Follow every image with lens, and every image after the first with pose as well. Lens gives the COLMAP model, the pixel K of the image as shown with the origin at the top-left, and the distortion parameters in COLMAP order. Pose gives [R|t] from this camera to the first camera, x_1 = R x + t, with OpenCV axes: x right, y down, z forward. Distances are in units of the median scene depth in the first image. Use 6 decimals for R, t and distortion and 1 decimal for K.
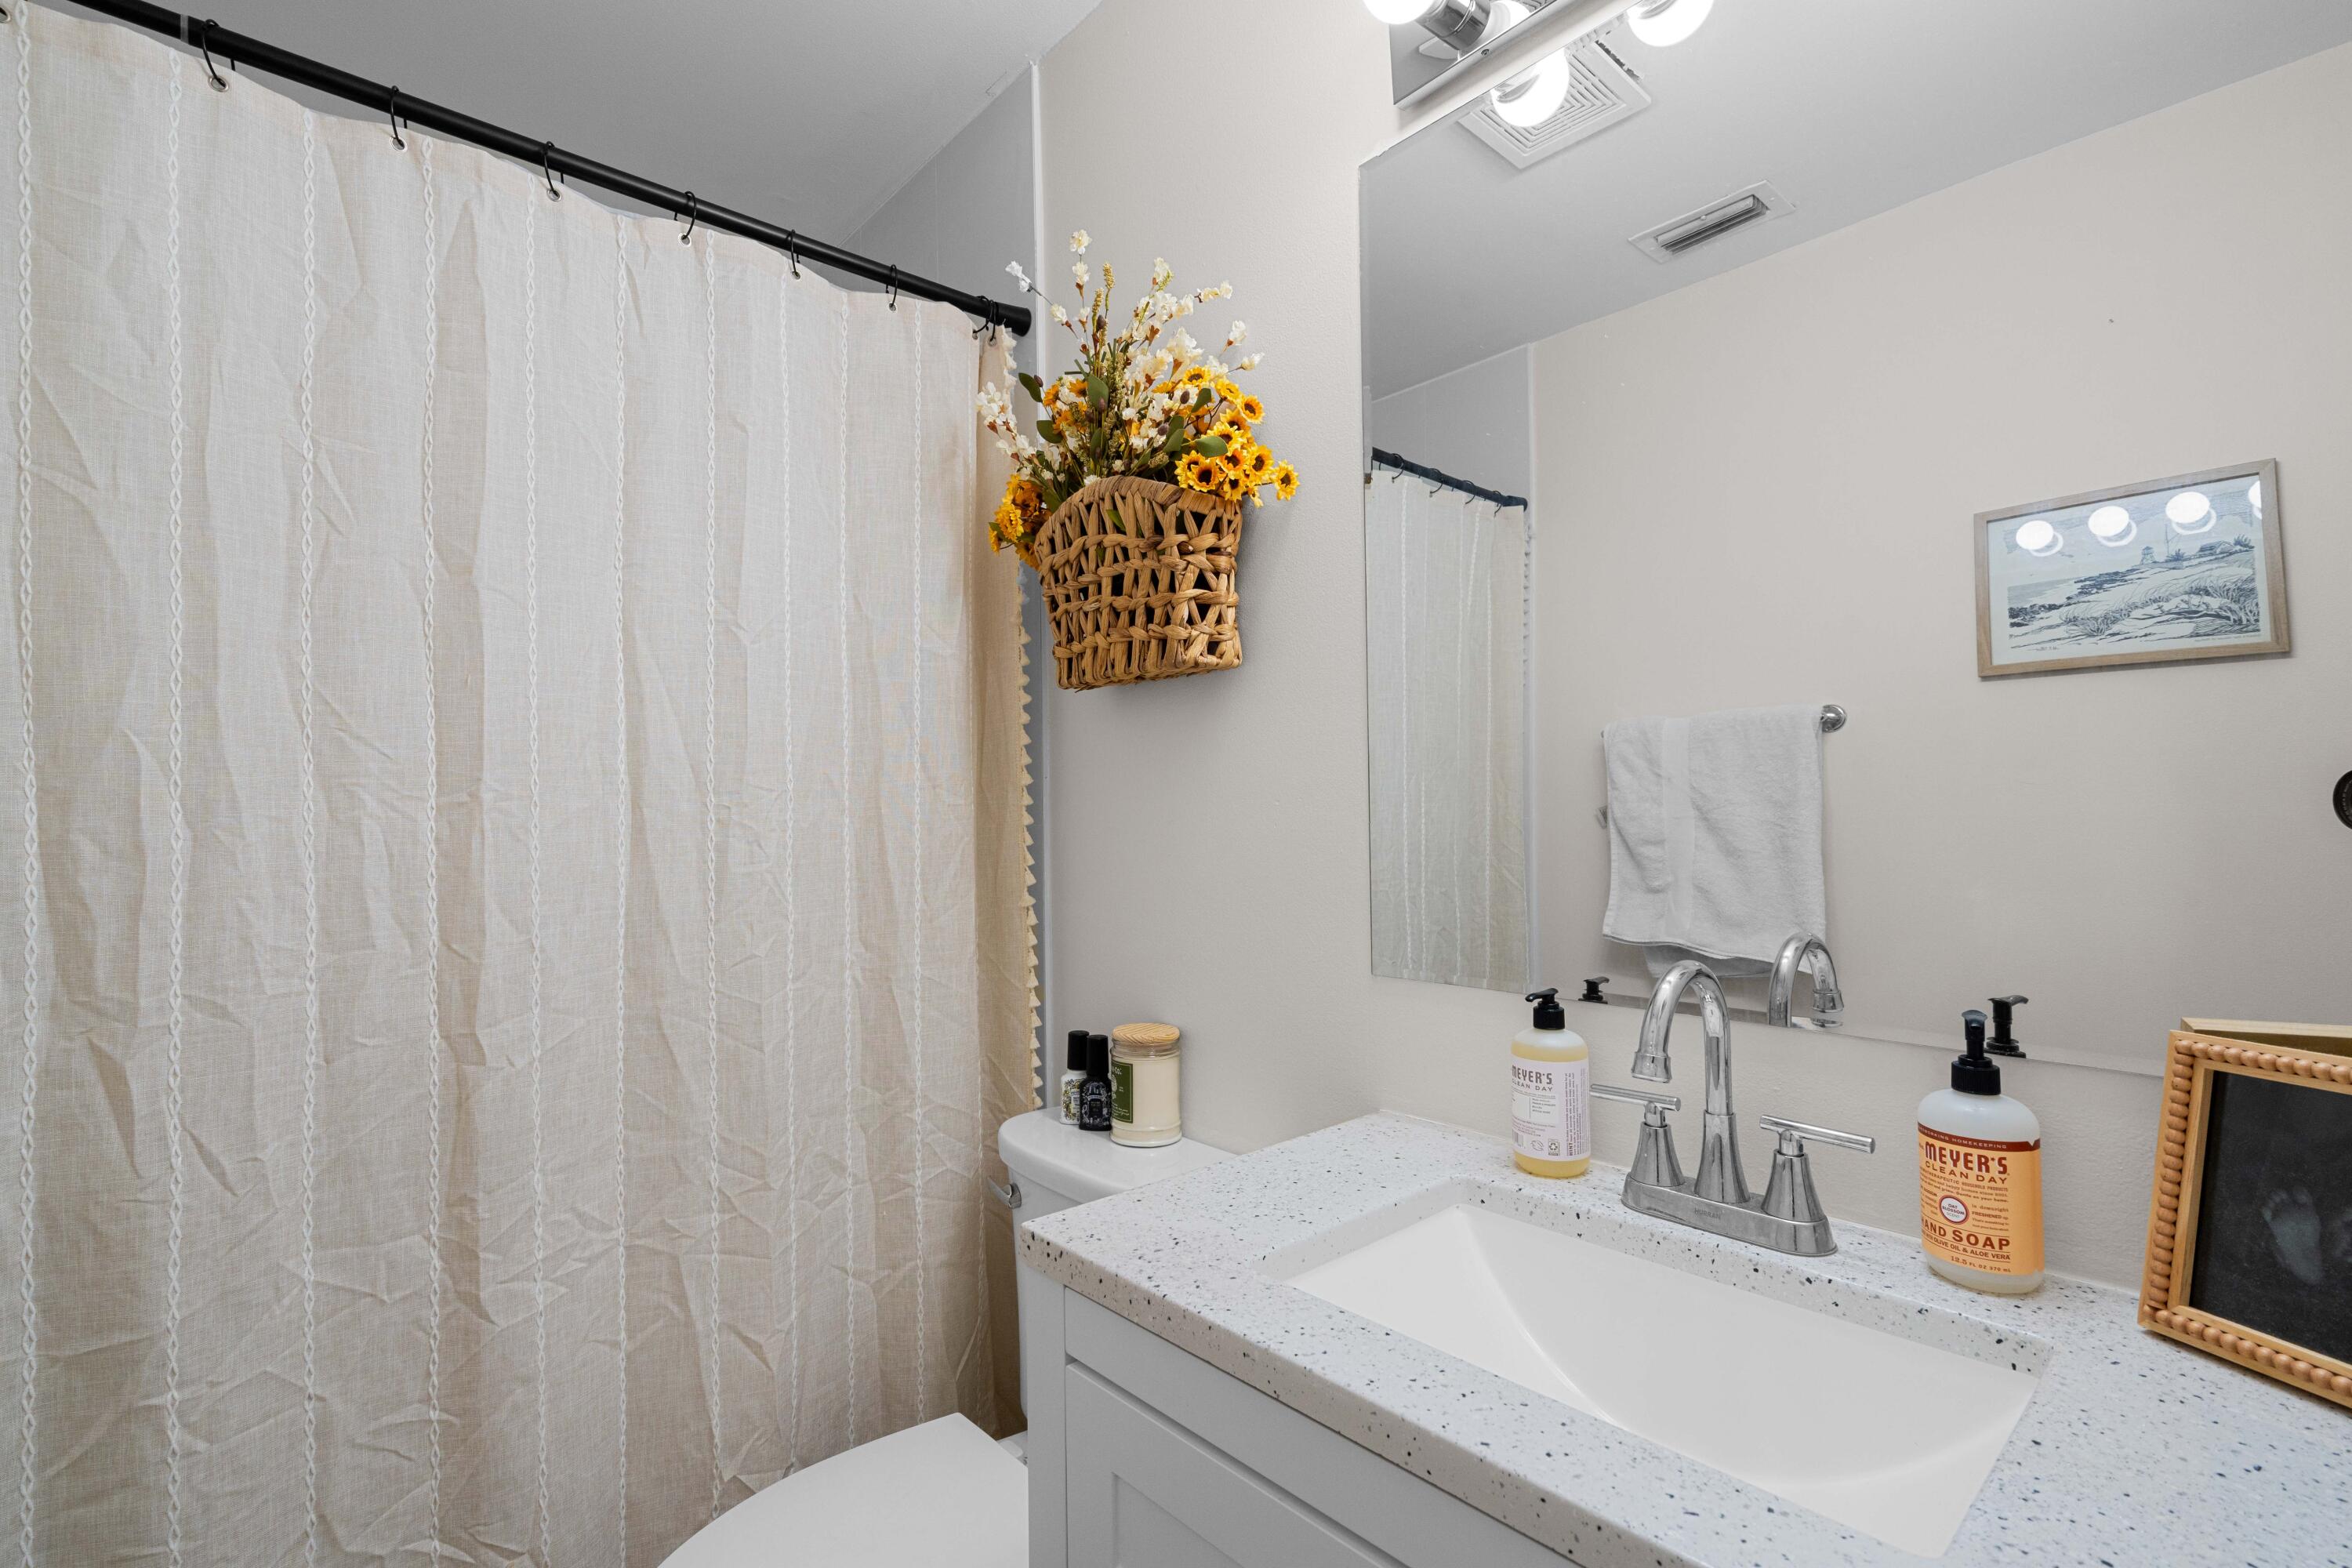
lens RADIAL K [[1078.9, 0, 1176.0], [0, 1078.9, 784.0], [0, 0, 1]] dist [0.000165, 0.000000]
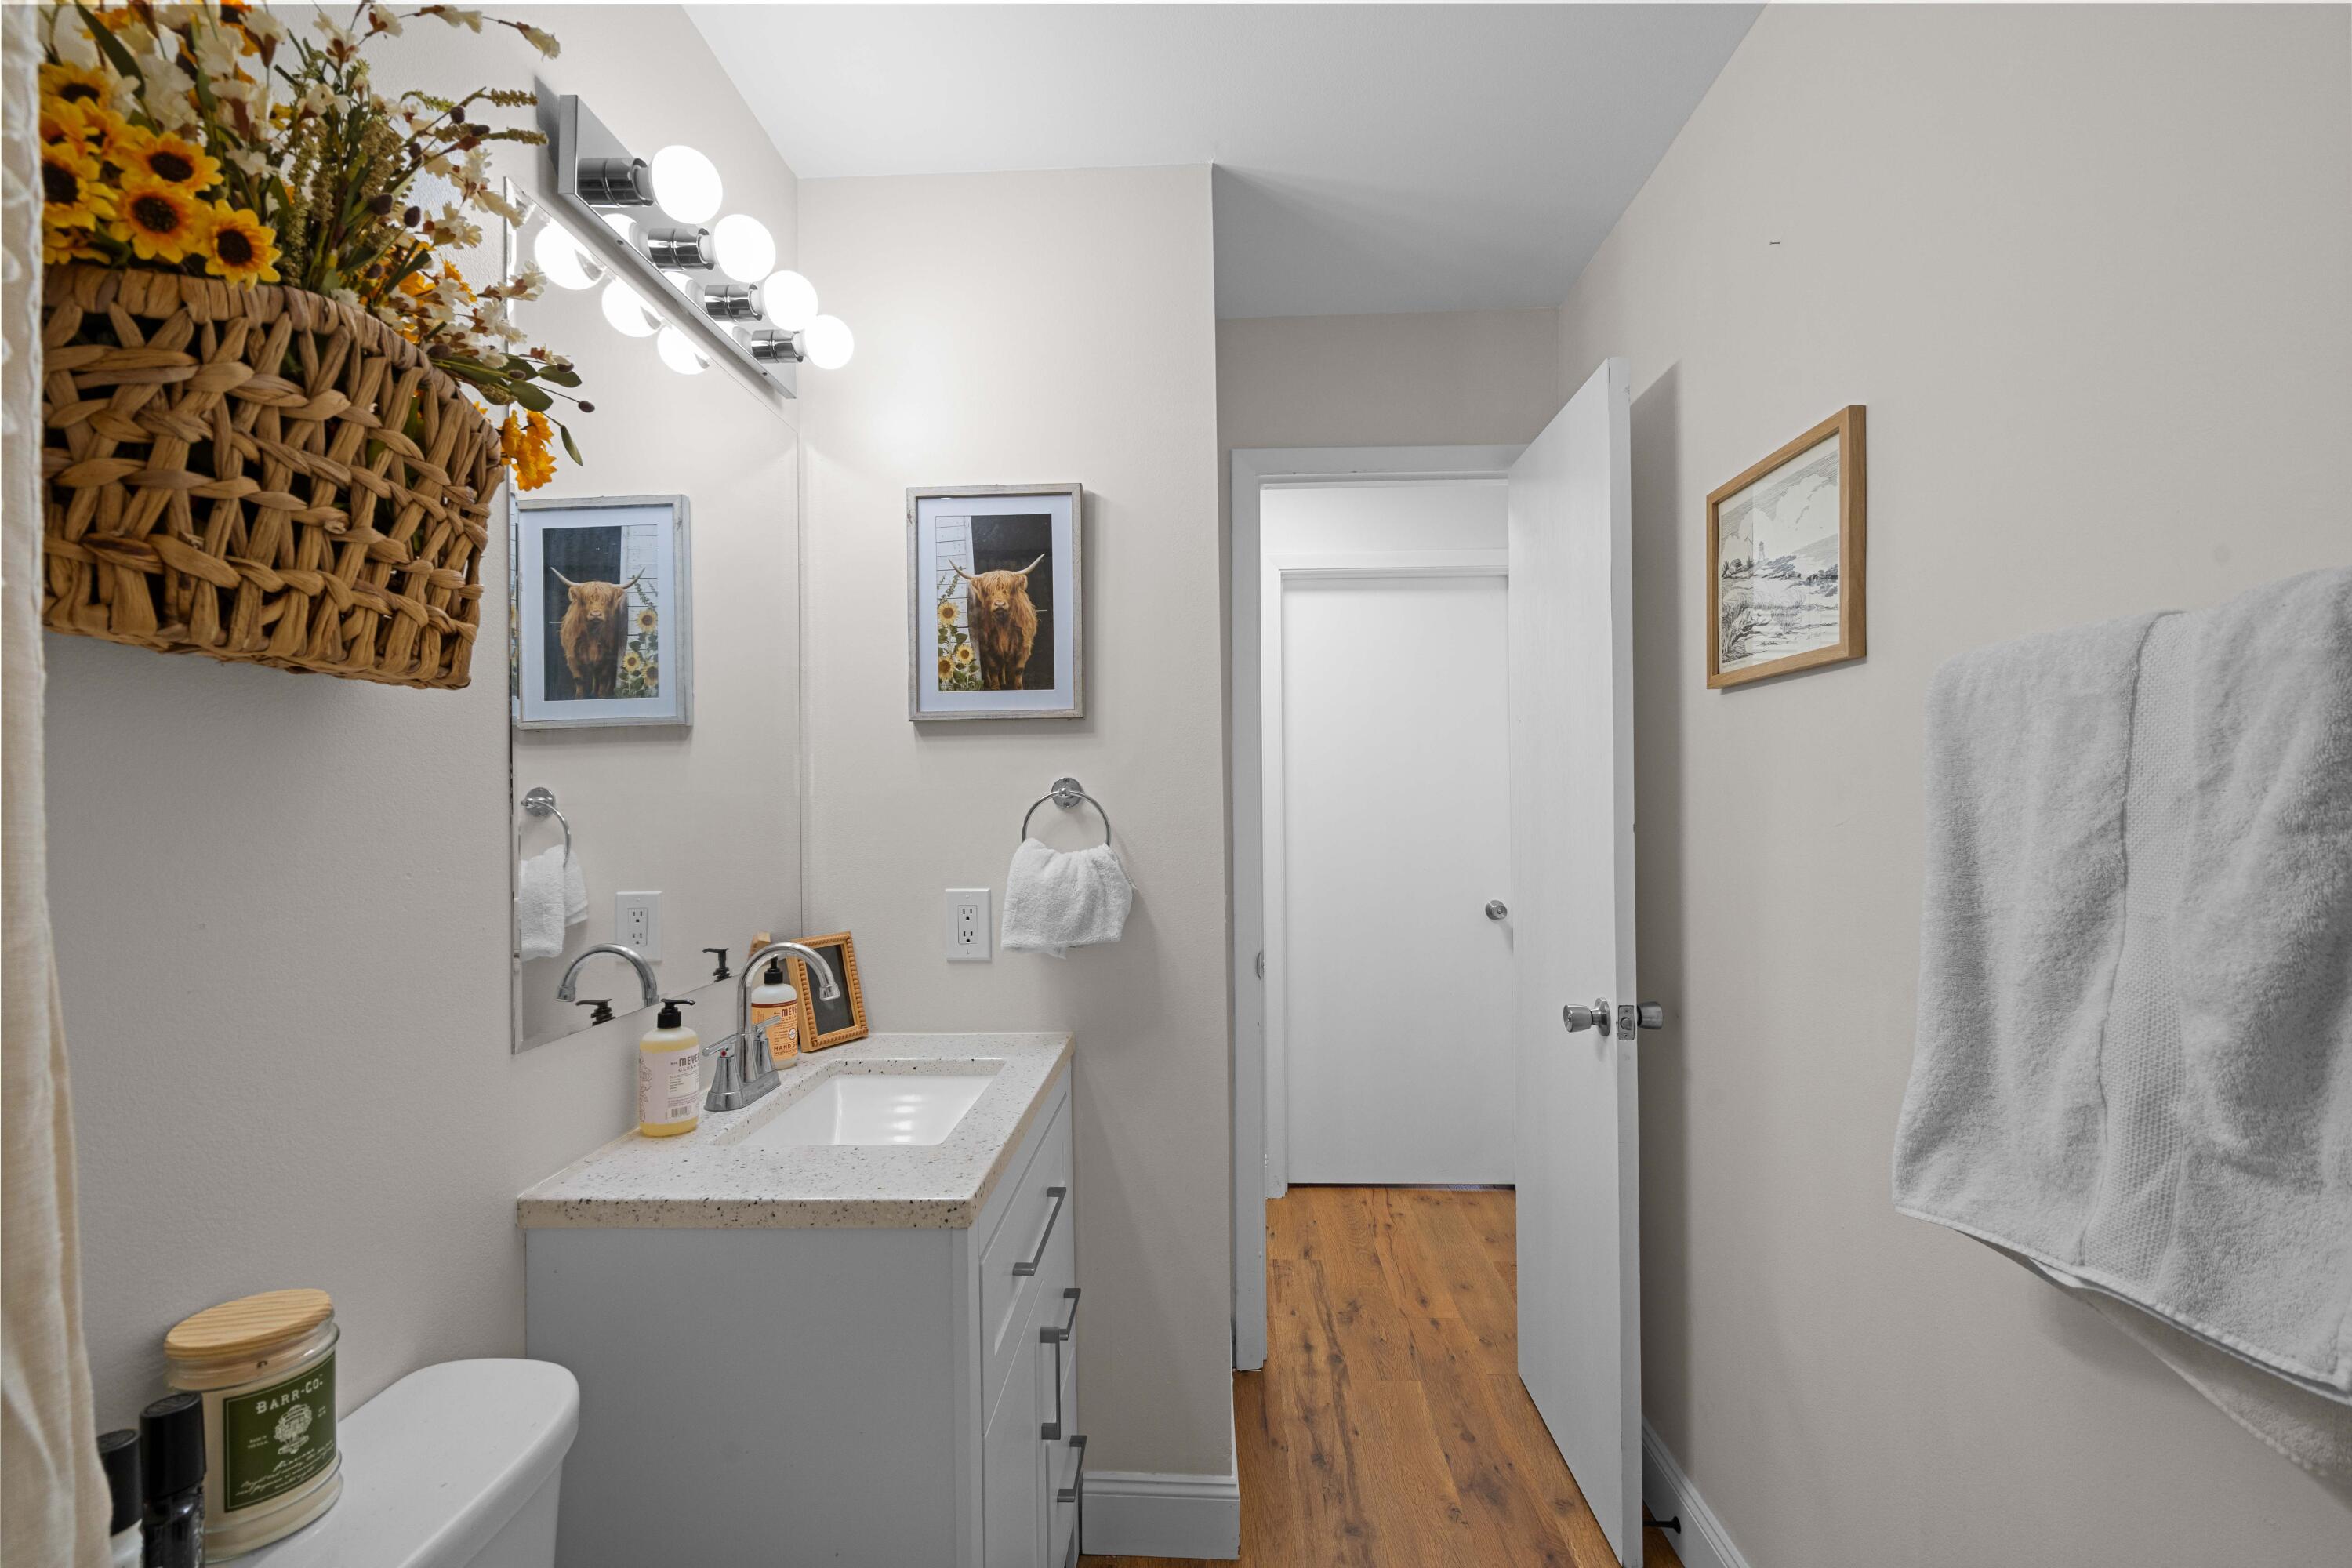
lens RADIAL K [[1078.9, 0, 1176.0], [0, 1078.9, 784.0], [0, 0, 1]] dist [0.000165, 0.000000]
pose [[-0.721743, 0.030964, 0.691468, -1.048066], [0.007086, 0.999277, -0.037351, -0.018238], [-0.692125, -0.022058, -0.721440, 1.540298]]
